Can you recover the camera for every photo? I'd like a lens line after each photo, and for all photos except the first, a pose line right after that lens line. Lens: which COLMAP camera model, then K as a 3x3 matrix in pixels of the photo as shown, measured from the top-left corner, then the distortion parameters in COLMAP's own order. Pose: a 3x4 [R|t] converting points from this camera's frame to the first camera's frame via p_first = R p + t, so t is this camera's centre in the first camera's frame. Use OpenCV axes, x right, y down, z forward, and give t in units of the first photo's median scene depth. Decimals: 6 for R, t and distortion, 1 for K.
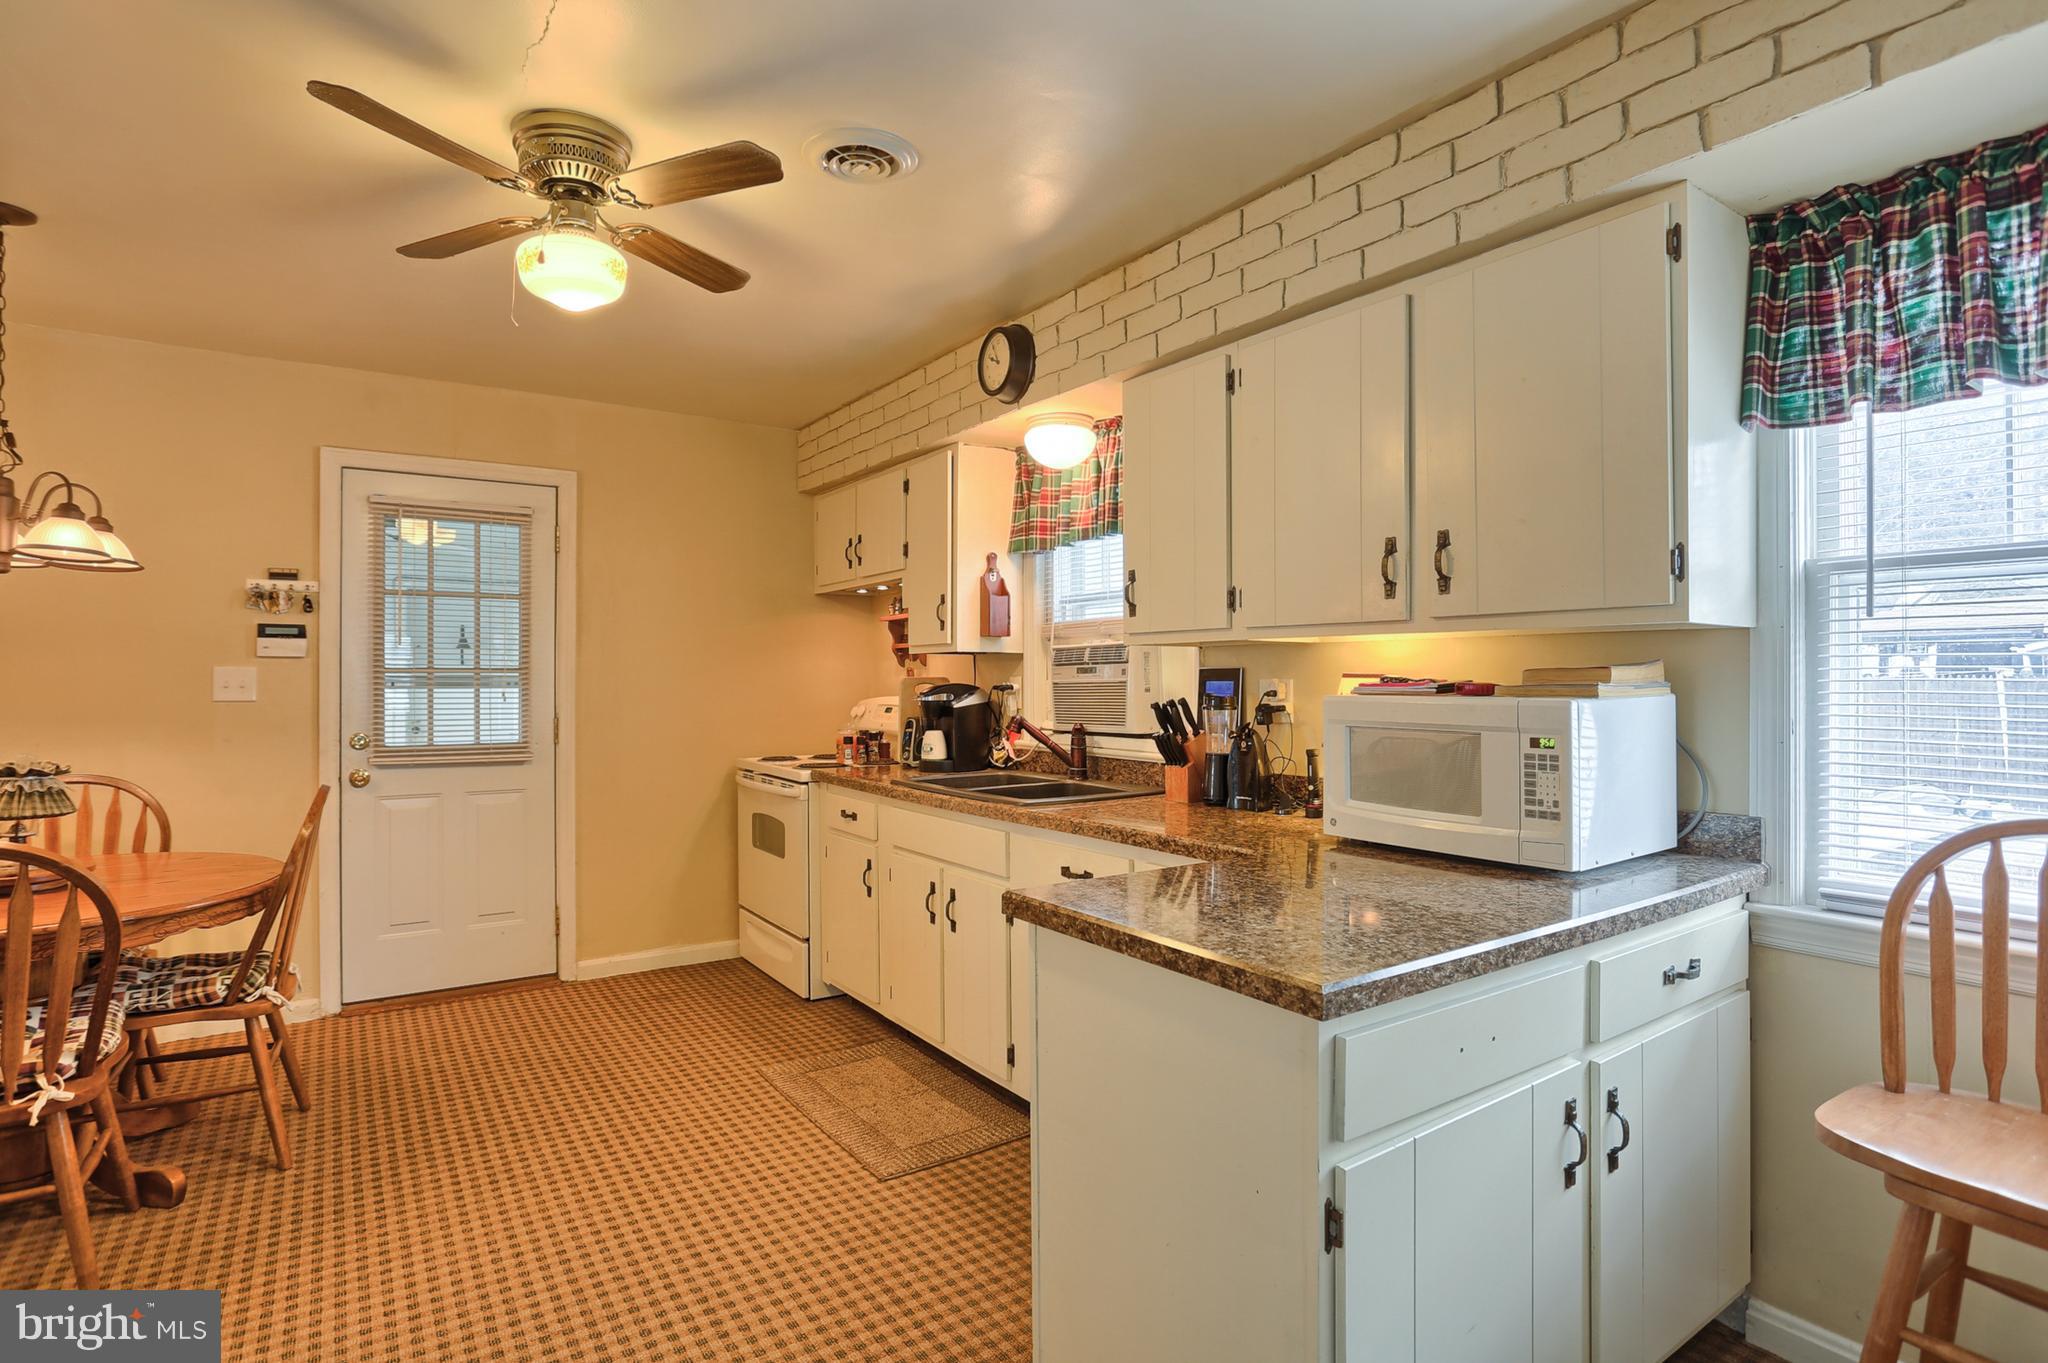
lens RADIAL K [[1064.3, 0, 1037.2], [0, 1064.3, 667.7], [0, 0, 1]] dist [-0.052837, 0.031156]
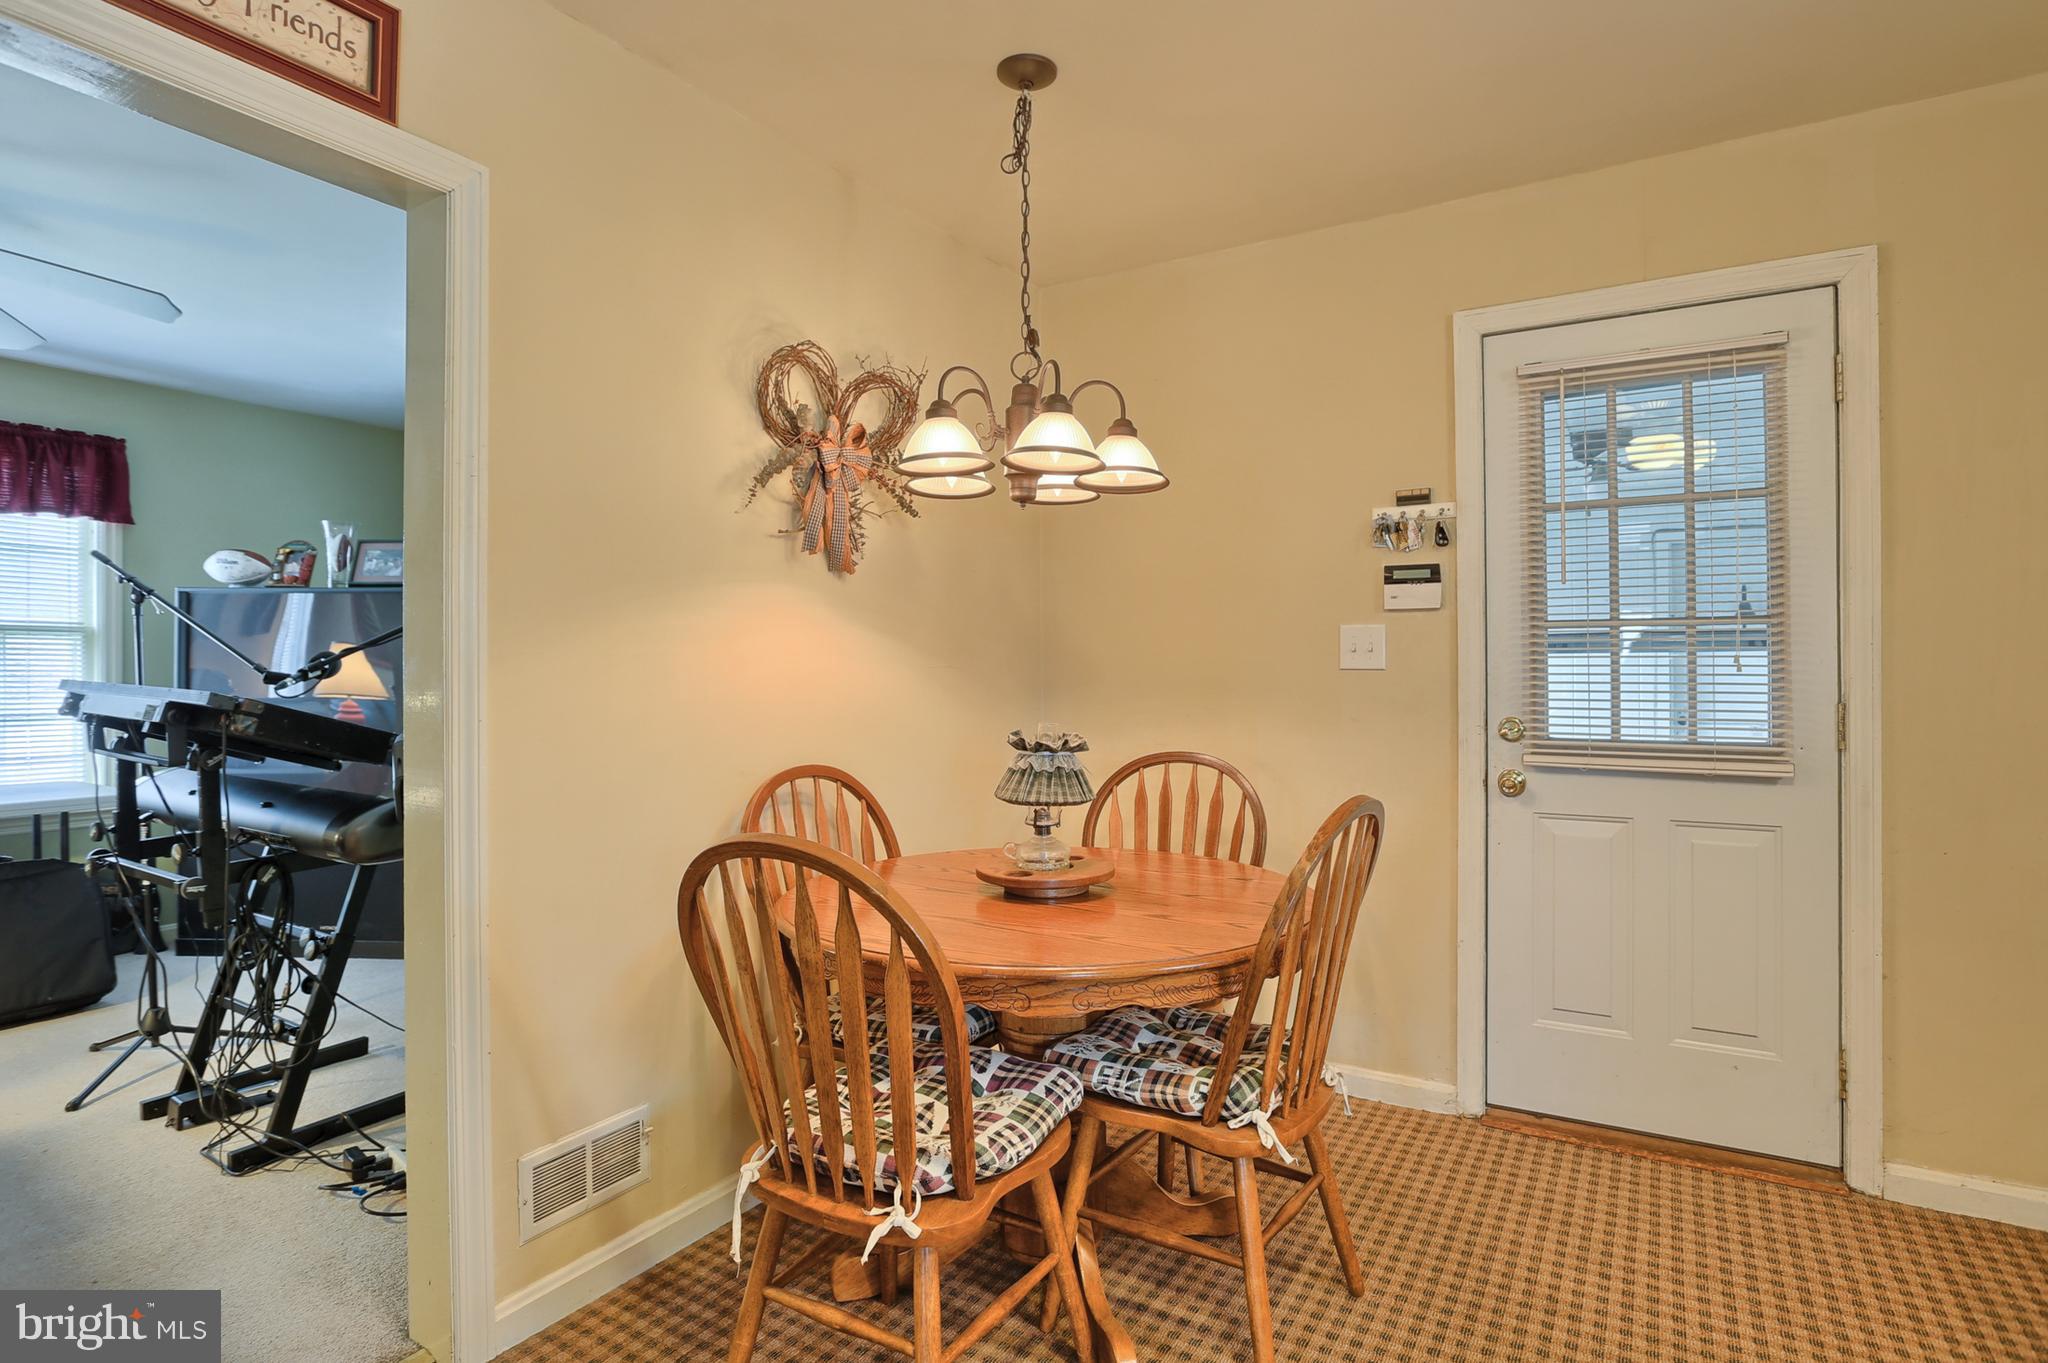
lens RADIAL K [[1064.3, 0, 1037.2], [0, 1064.3, 667.7], [0, 0, 1]] dist [-0.052837, 0.031156]
pose [[0.422214, -0.003902, -0.906488, -0.158011], [0.011584, 0.999932, 0.001092, 0.026726], [0.906422, -0.010962, 0.422231, 0.441192]]
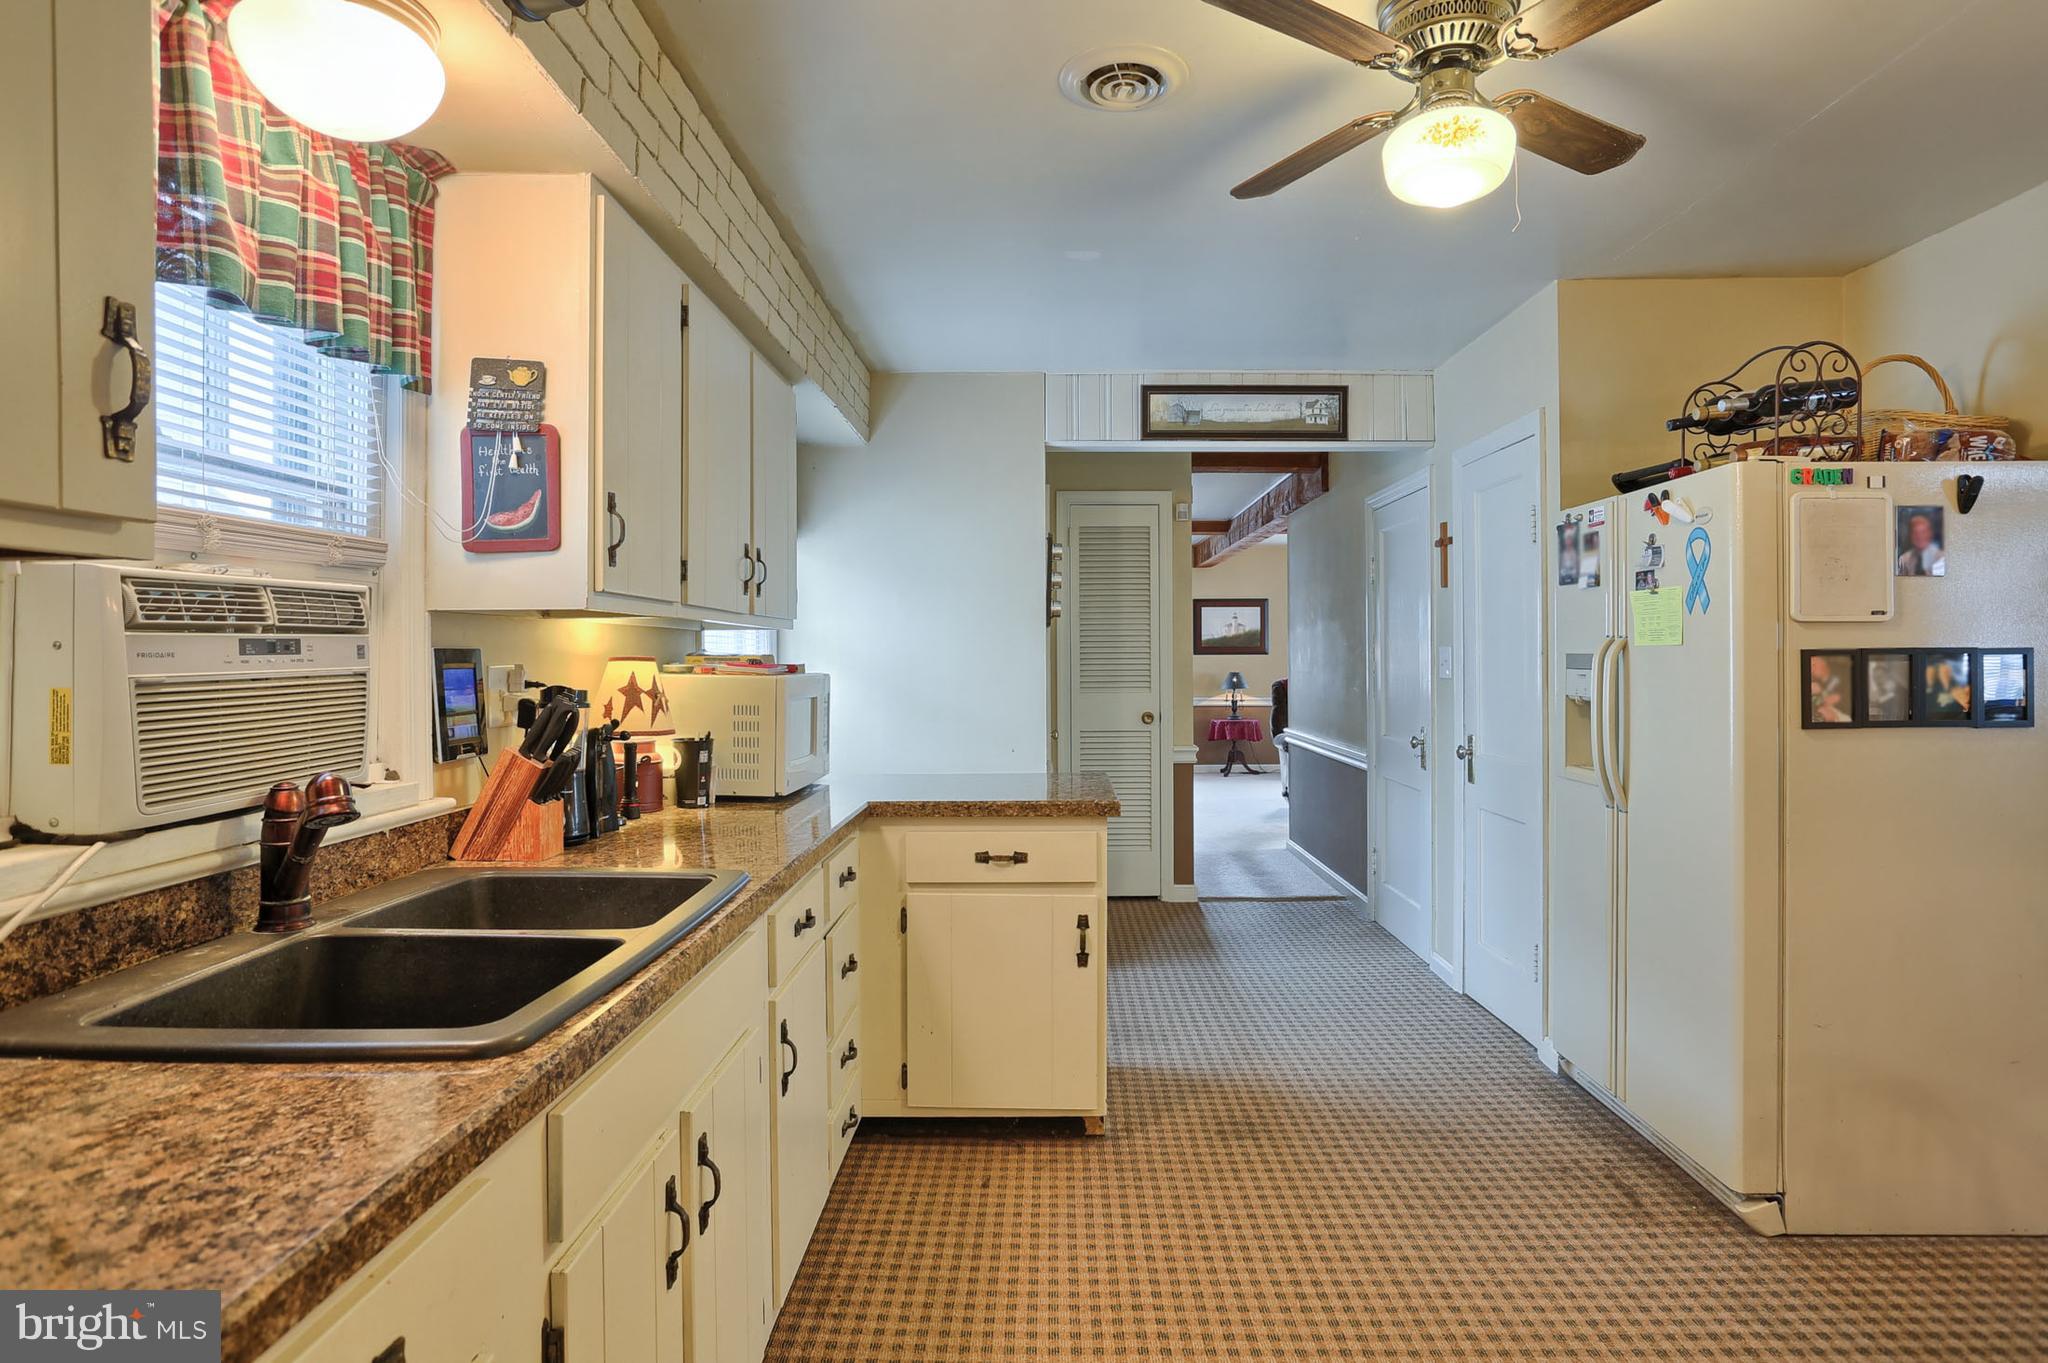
lens RADIAL K [[1079.7, 0, 1033.4], [0, 1079.7, 659.1], [0, 0, 1]] dist [-0.054016, 0.035681]
pose [[-0.822520, -0.001423, 0.568734, -0.449533], [-0.006056, 0.999962, -0.006256, 0.008694], [-0.568704, -0.008590, -0.822498, 1.286788]]
